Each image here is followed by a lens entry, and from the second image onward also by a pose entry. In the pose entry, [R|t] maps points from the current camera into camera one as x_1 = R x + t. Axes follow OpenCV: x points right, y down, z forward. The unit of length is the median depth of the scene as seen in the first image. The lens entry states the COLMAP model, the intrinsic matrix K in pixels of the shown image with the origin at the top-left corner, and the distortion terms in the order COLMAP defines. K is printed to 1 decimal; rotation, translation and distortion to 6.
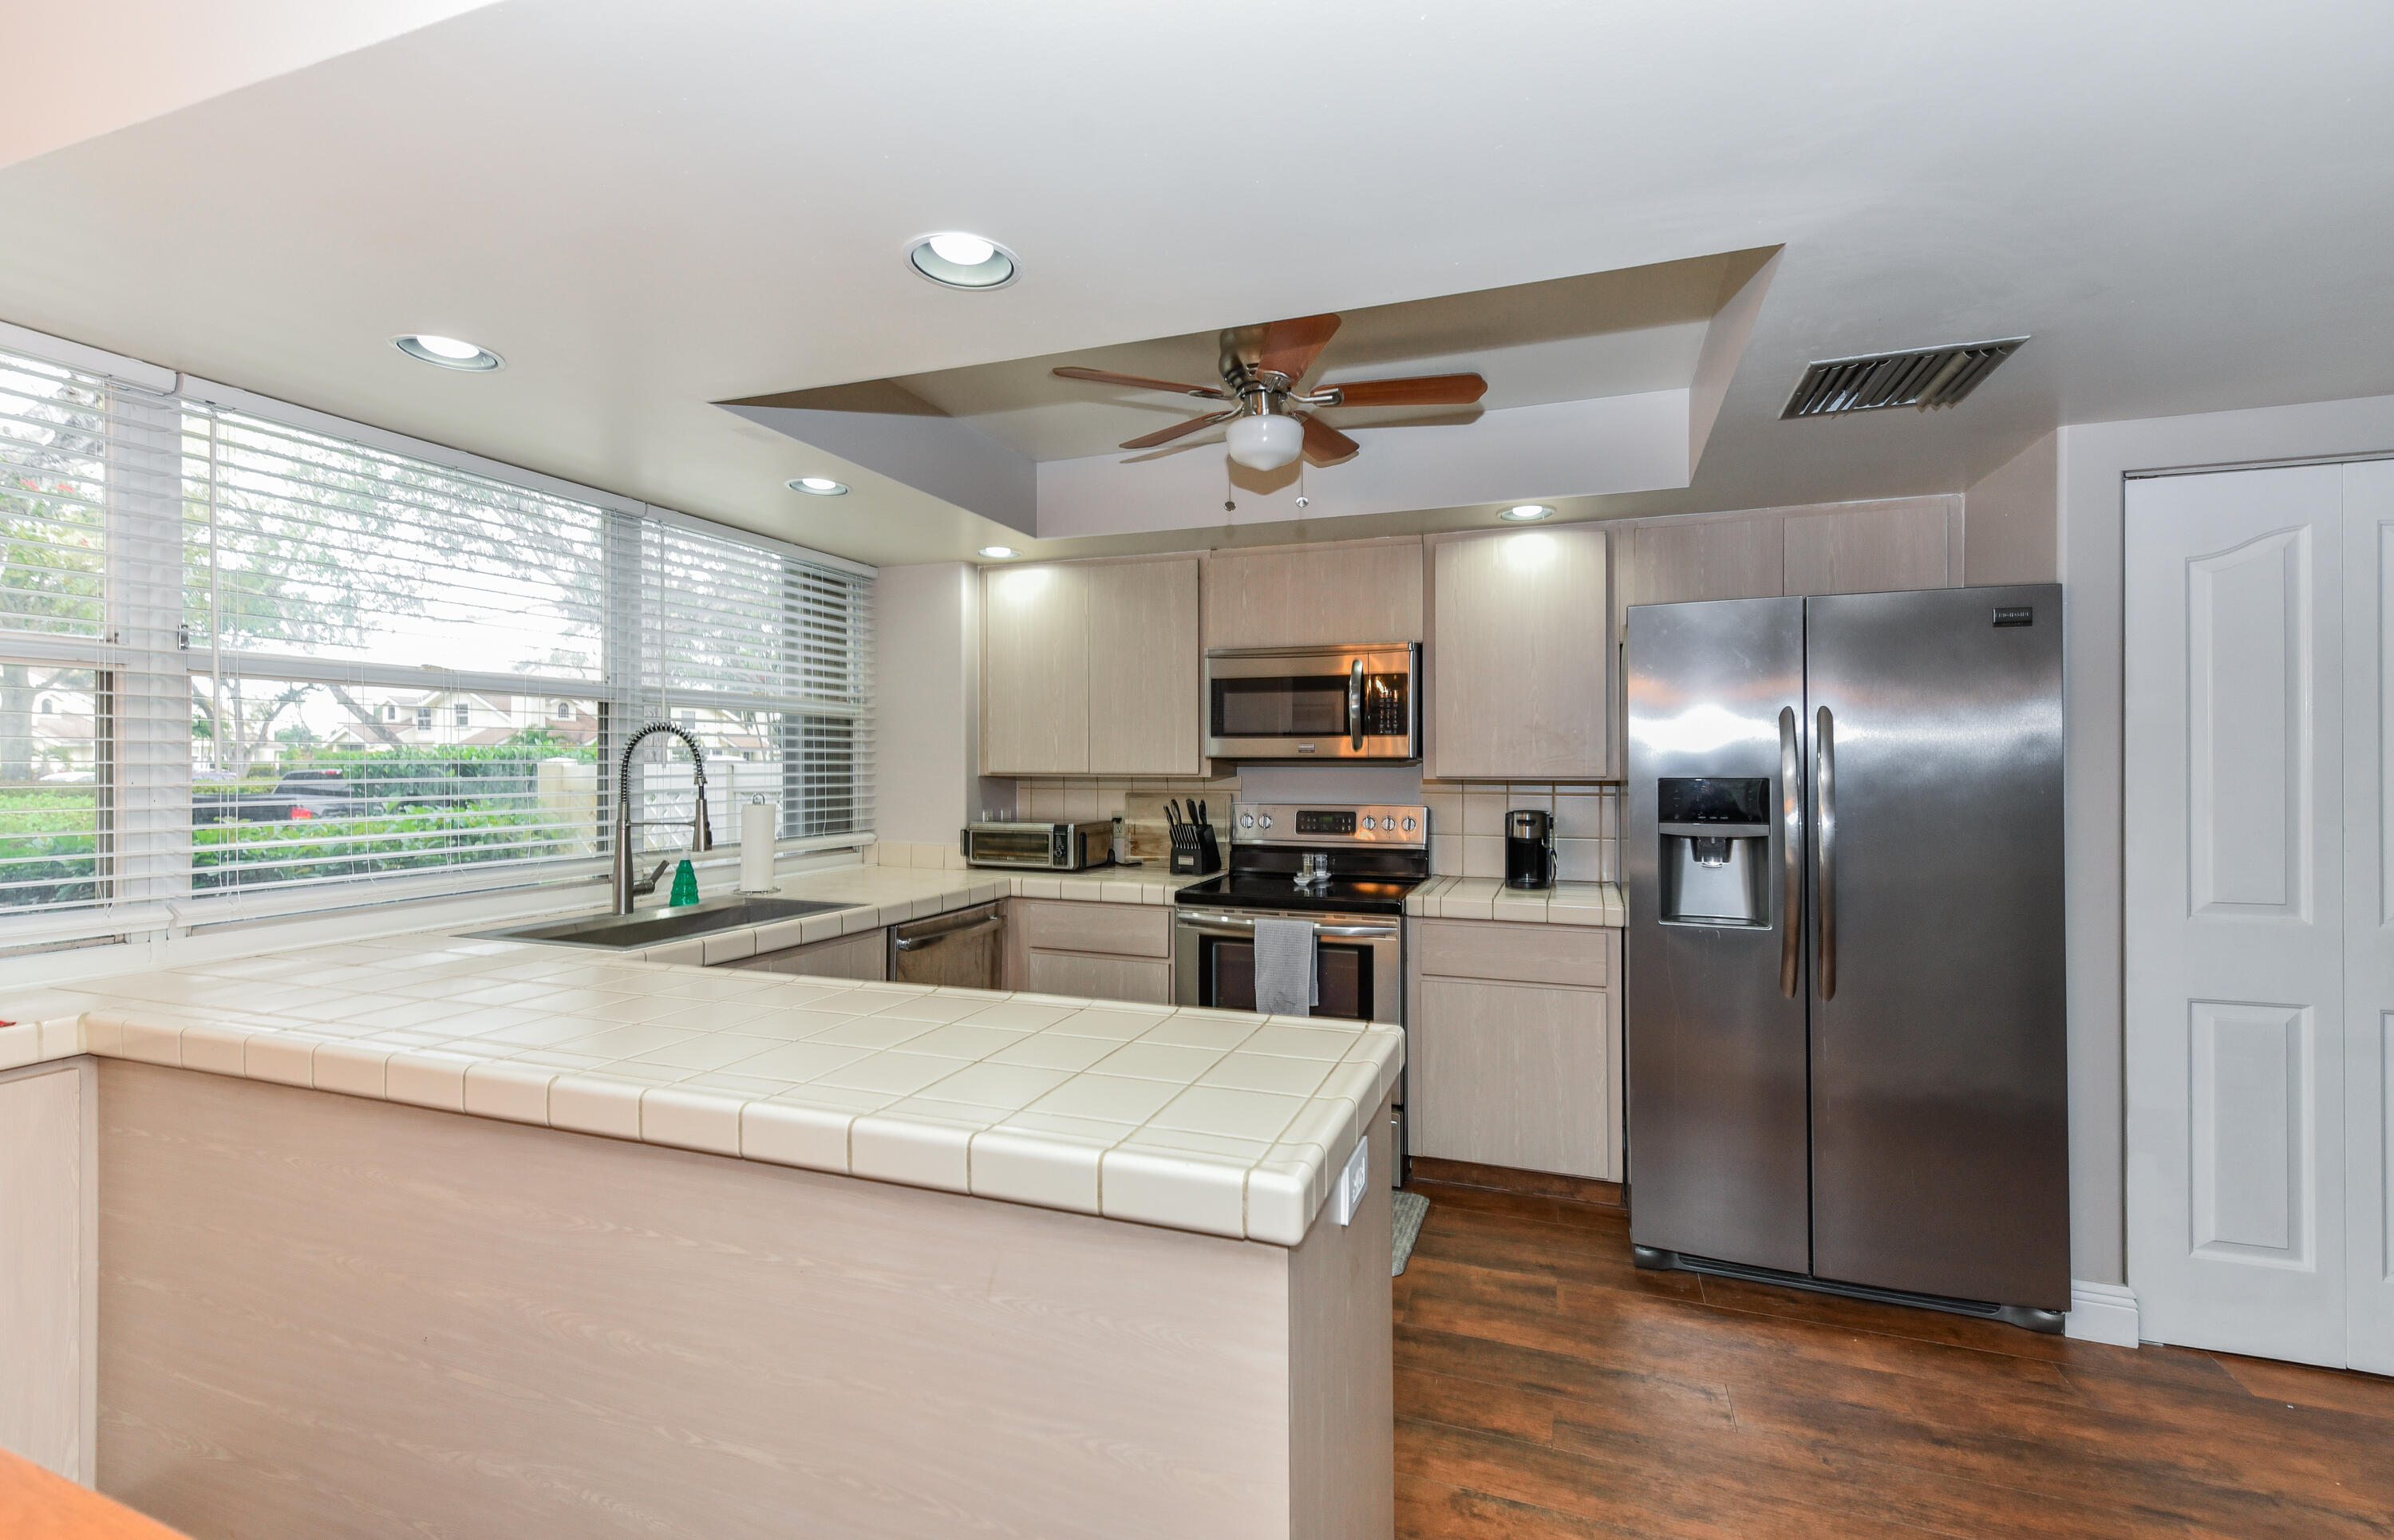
lens RADIAL K [[1039.5, 0, 1239.1], [0, 1039.5, 752.8], [0, 0, 1]] dist [0.009503, -0.002318]
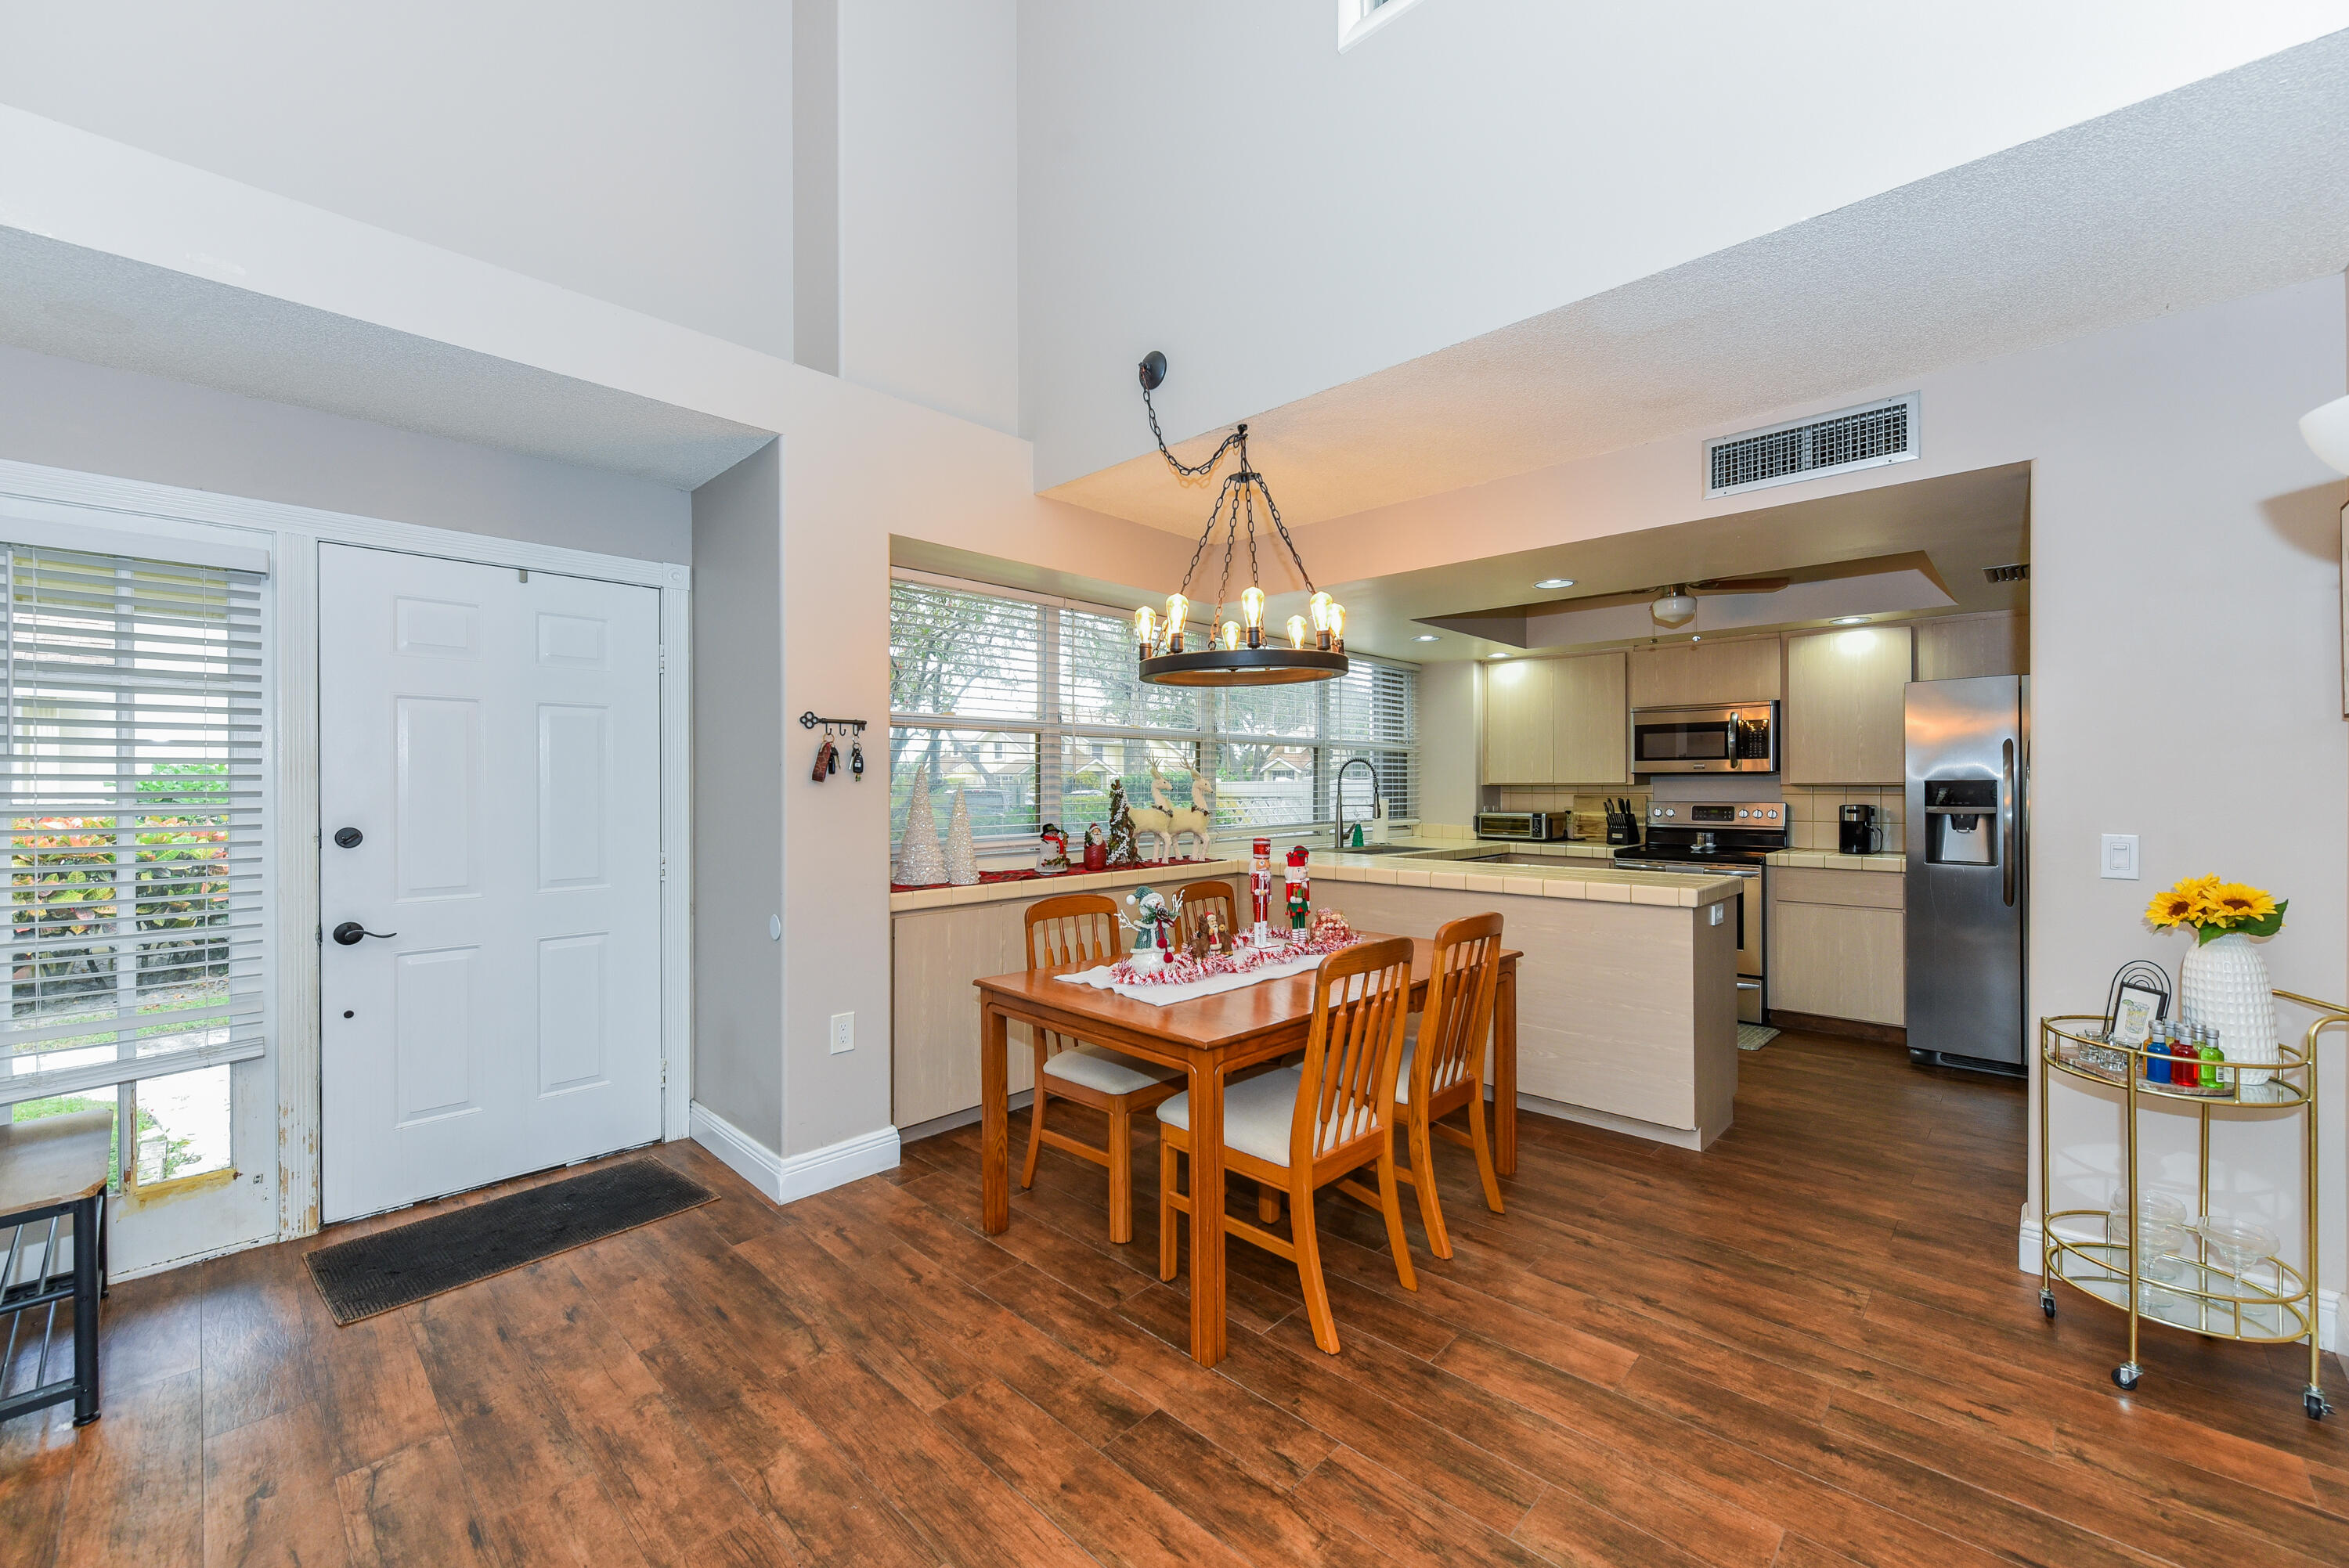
lens RADIAL K [[946.7, 0, 1203.0], [0, 946.7, 783.6], [0, 0, 1]] dist [-0.005268, -0.000749]
pose [[0.913218, -0.003106, -0.407459, -0.045274], [0.005952, 0.999966, 0.005717, 0.009586], [0.407427, -0.007646, 0.913206, -0.727880]]
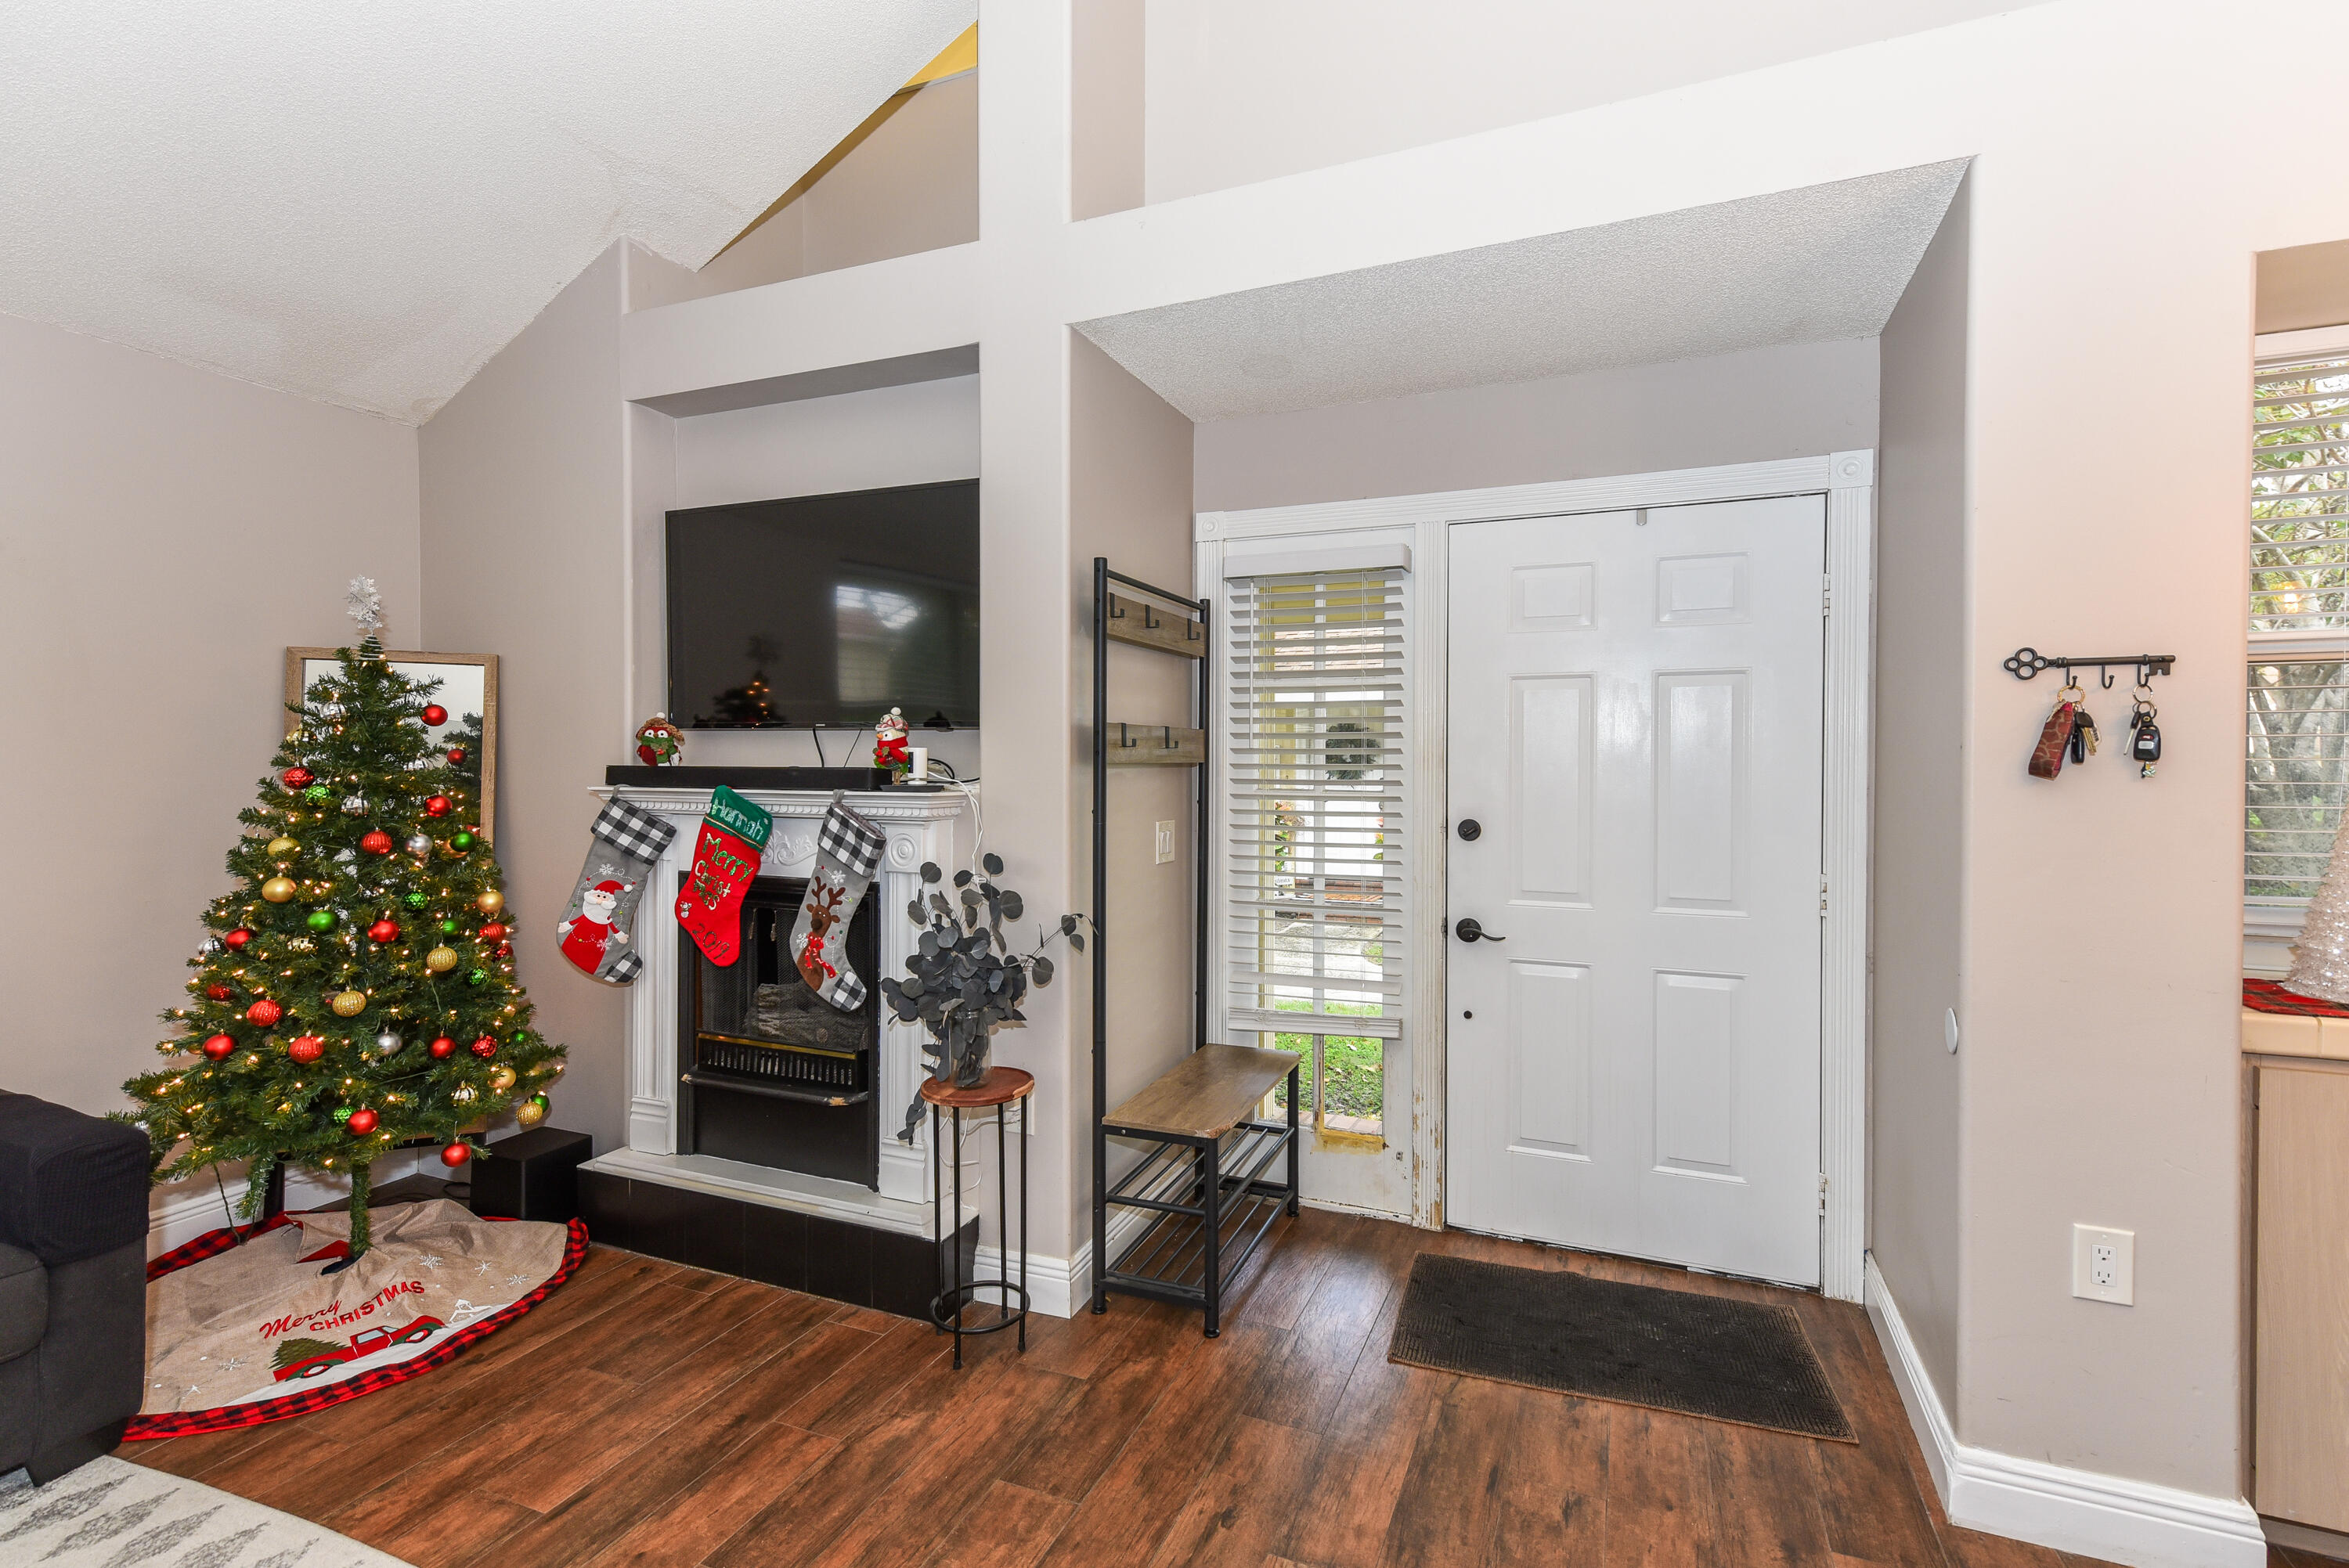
lens RADIAL K [[1038.3, 0, 1190.4], [0, 1038.3, 776.7], [0, 0, 1]] dist [0.018315, -0.002333]
pose [[-0.074581, 0.008519, -0.997179, -0.169327], [0.001752, 0.999963, 0.008411, 0.005451], [0.997213, -0.001120, -0.074593, -0.473573]]
